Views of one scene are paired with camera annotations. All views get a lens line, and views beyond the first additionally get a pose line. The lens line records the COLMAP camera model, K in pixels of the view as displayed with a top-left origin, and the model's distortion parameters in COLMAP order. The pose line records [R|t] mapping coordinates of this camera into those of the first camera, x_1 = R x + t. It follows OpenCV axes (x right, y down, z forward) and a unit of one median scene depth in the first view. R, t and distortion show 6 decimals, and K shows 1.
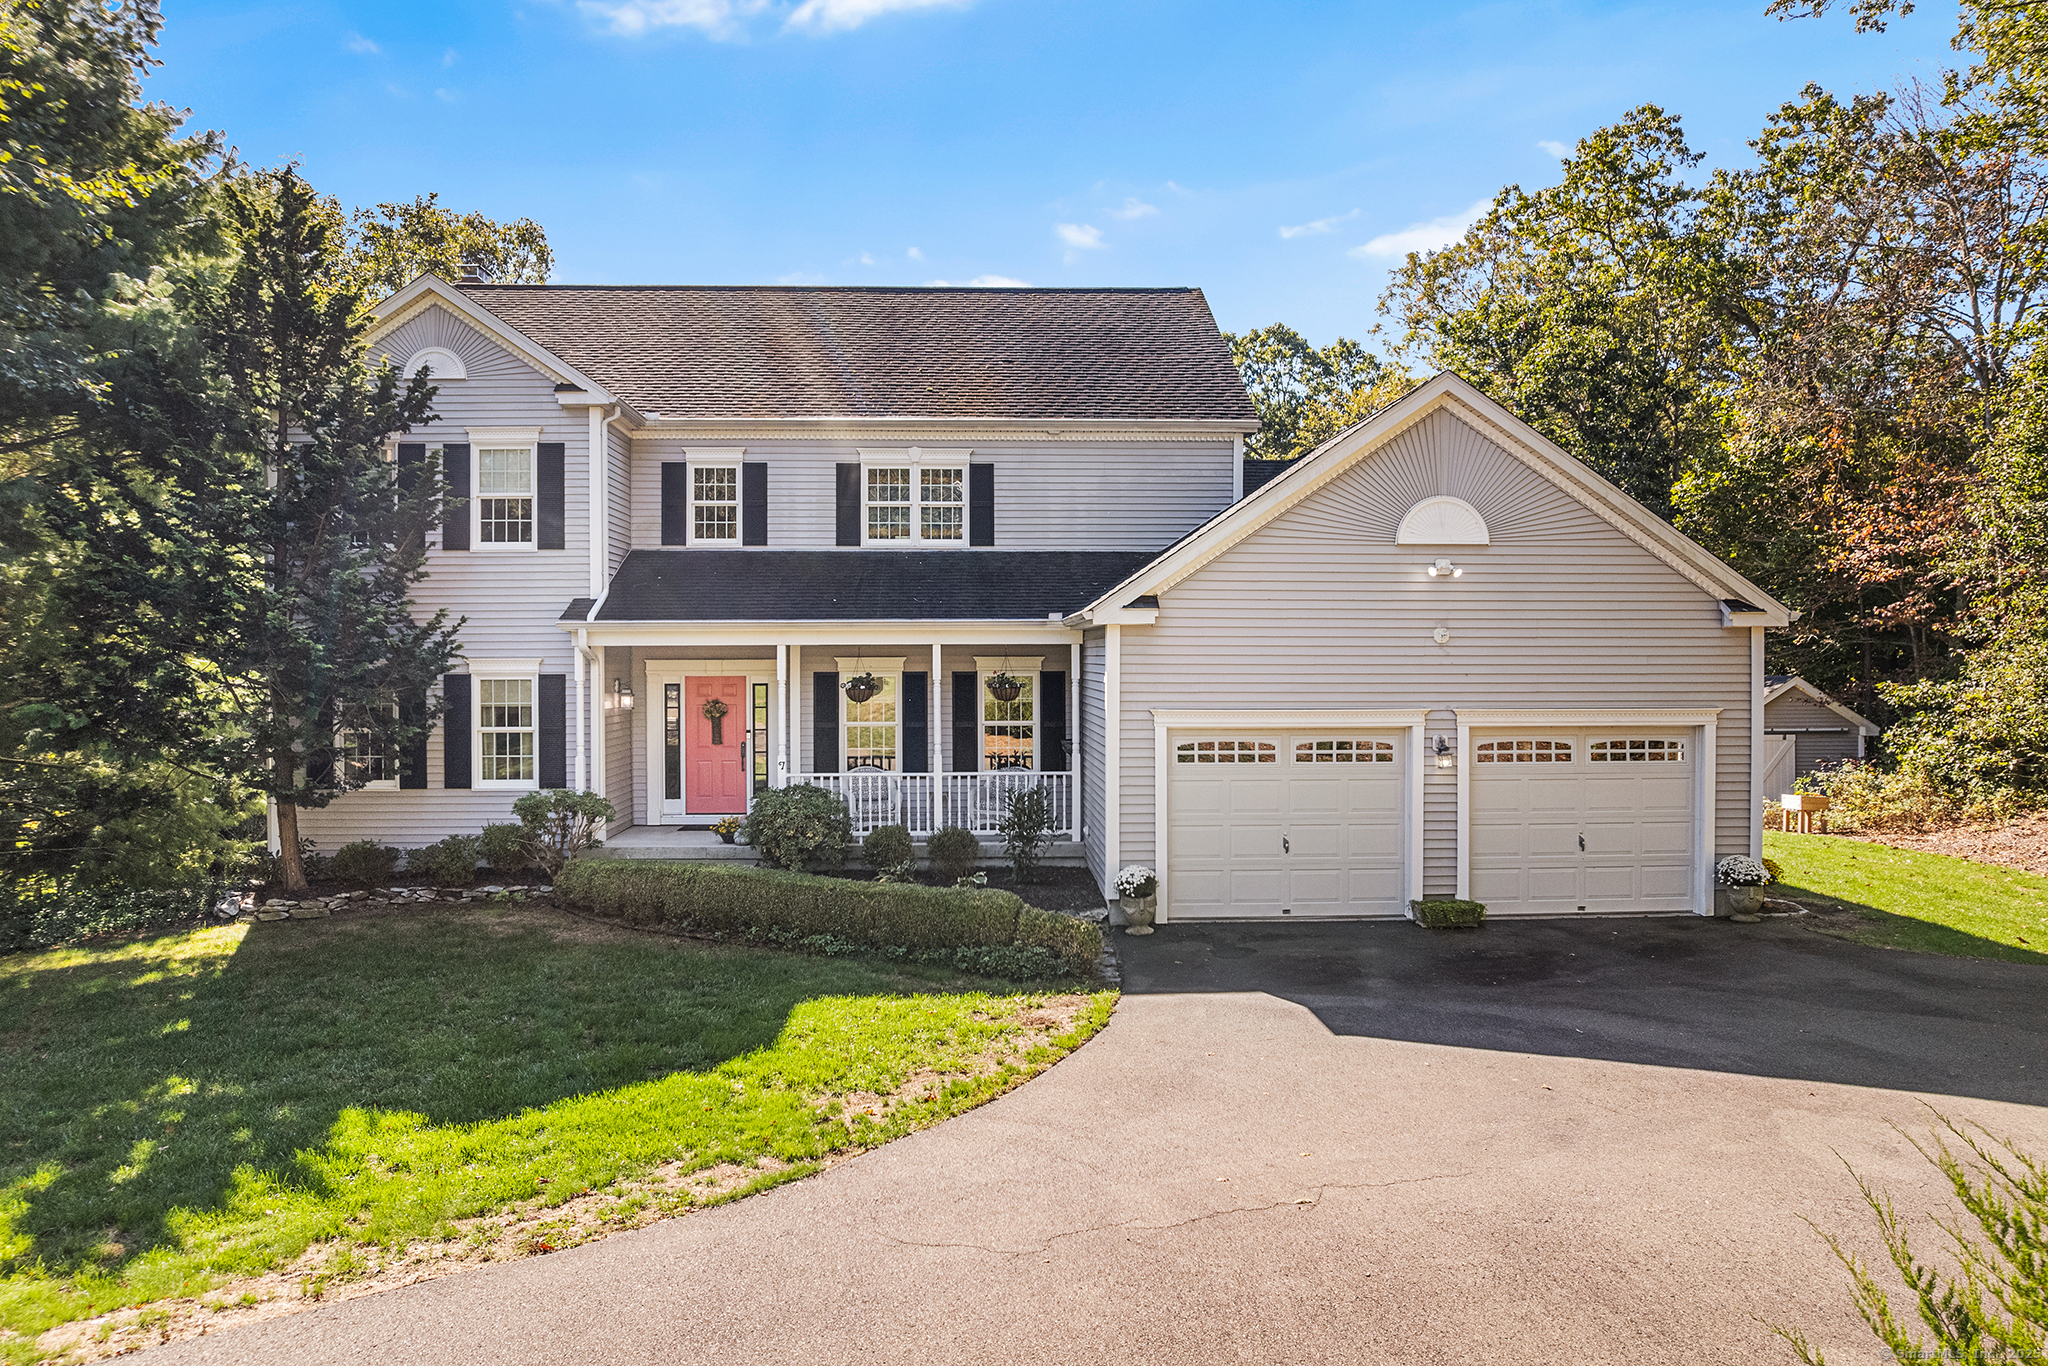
lens RADIAL K [[1345.3, 0, 1024.0], [0, 1345.3, 683.0], [0, 0, 1]] dist [-0.059934, 0.053765]
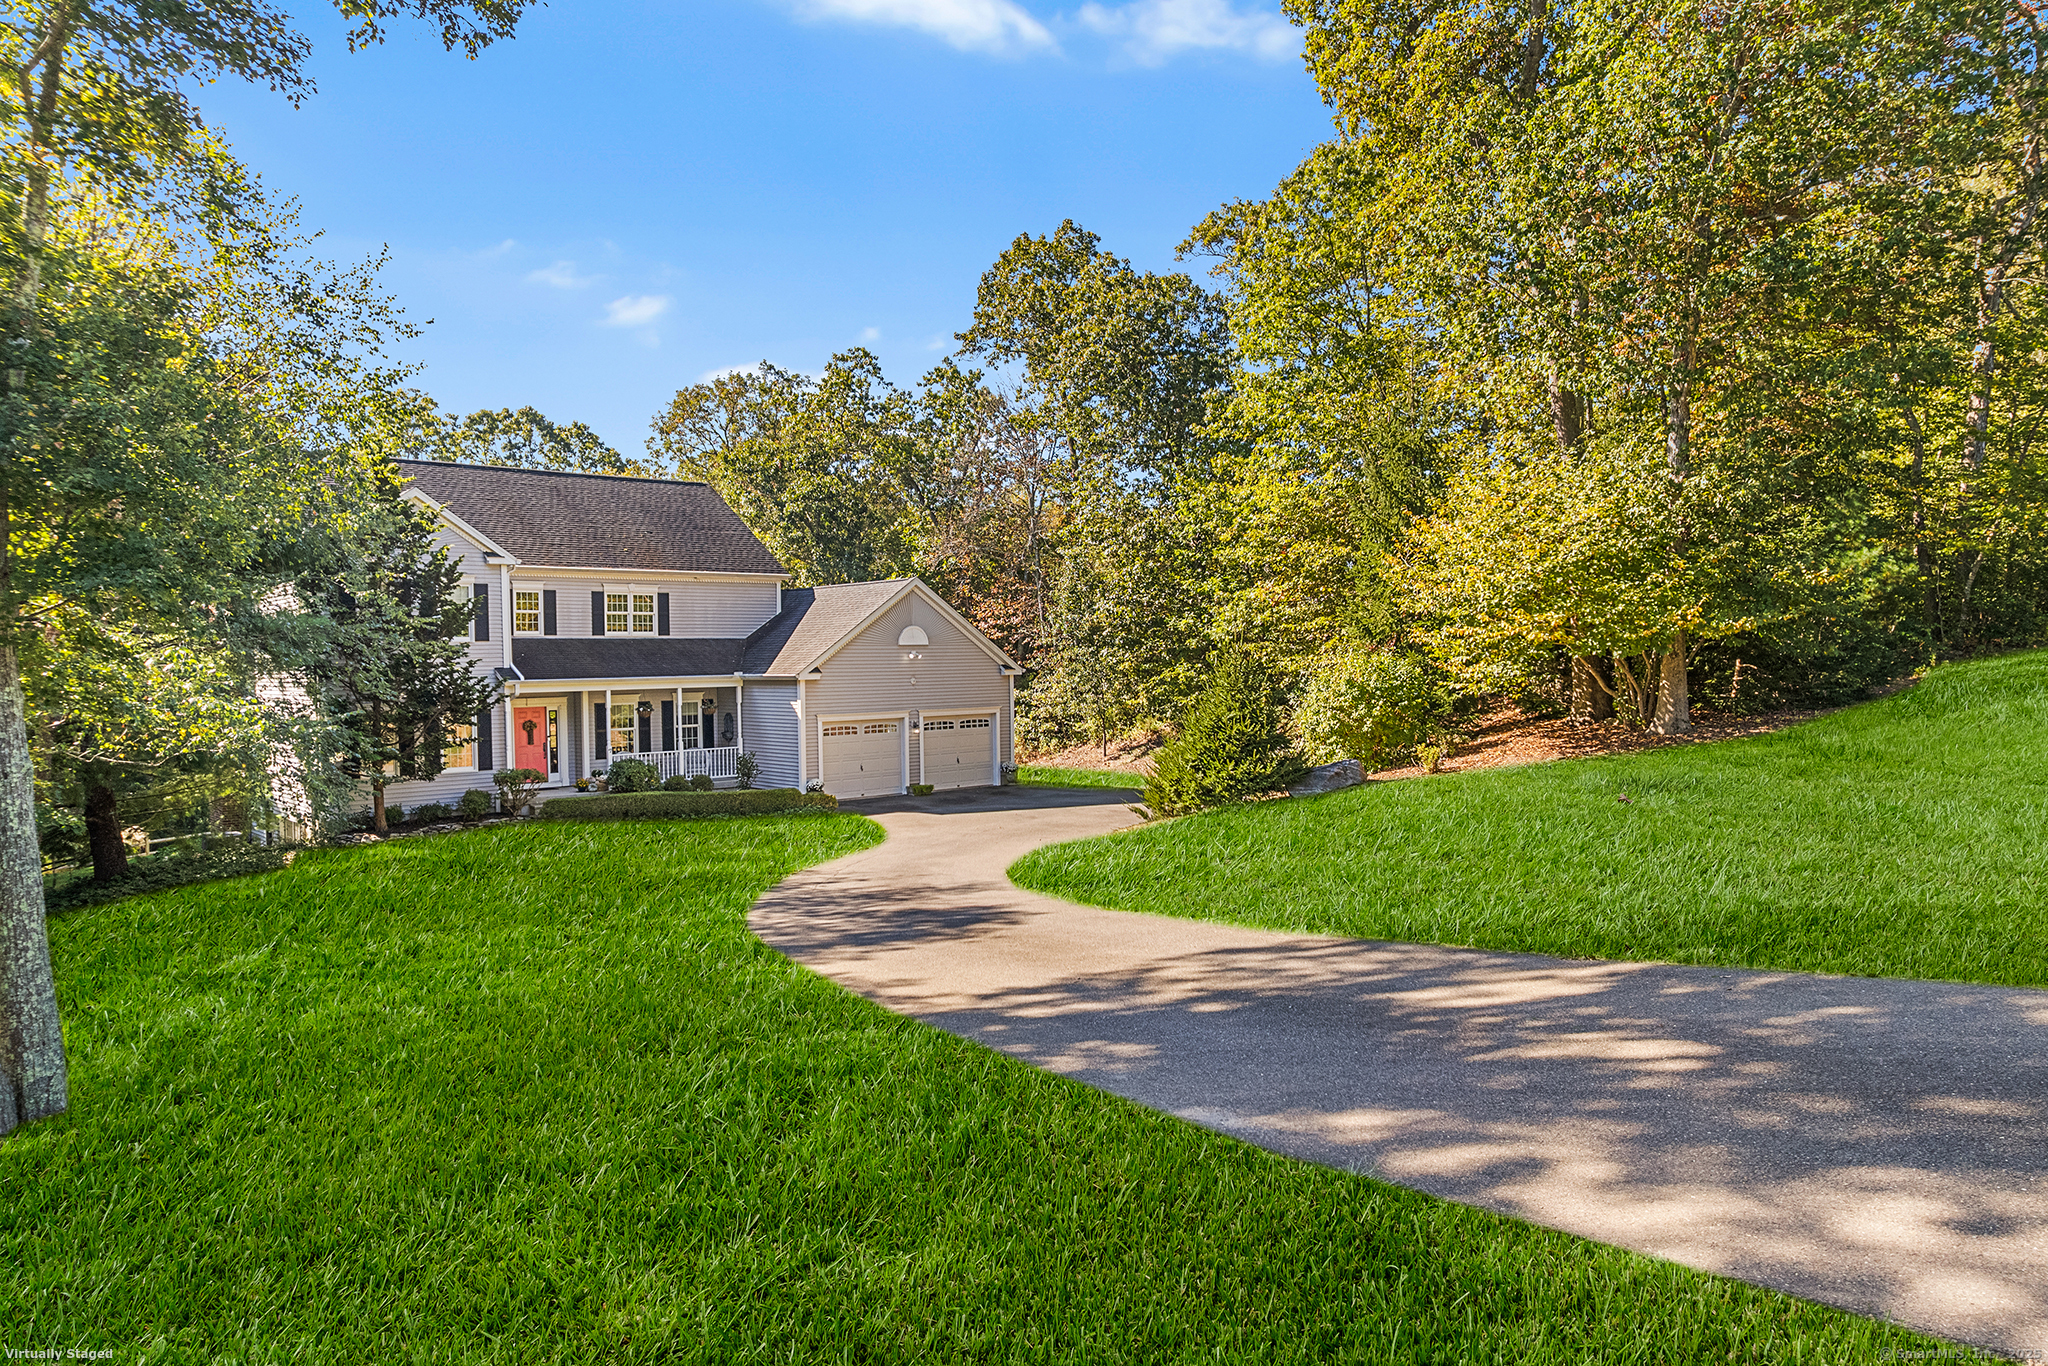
lens RADIAL K [[1345.3, 0, 1024.0], [0, 1345.3, 683.0], [0, 0, 1]] dist [-0.059934, 0.053765]
pose [[0.773937, -0.022651, 0.632857, -0.859724], [0.025621, 0.999662, 0.004447, -0.028517], [-0.632744, 0.012772, 0.774256, -0.831077]]
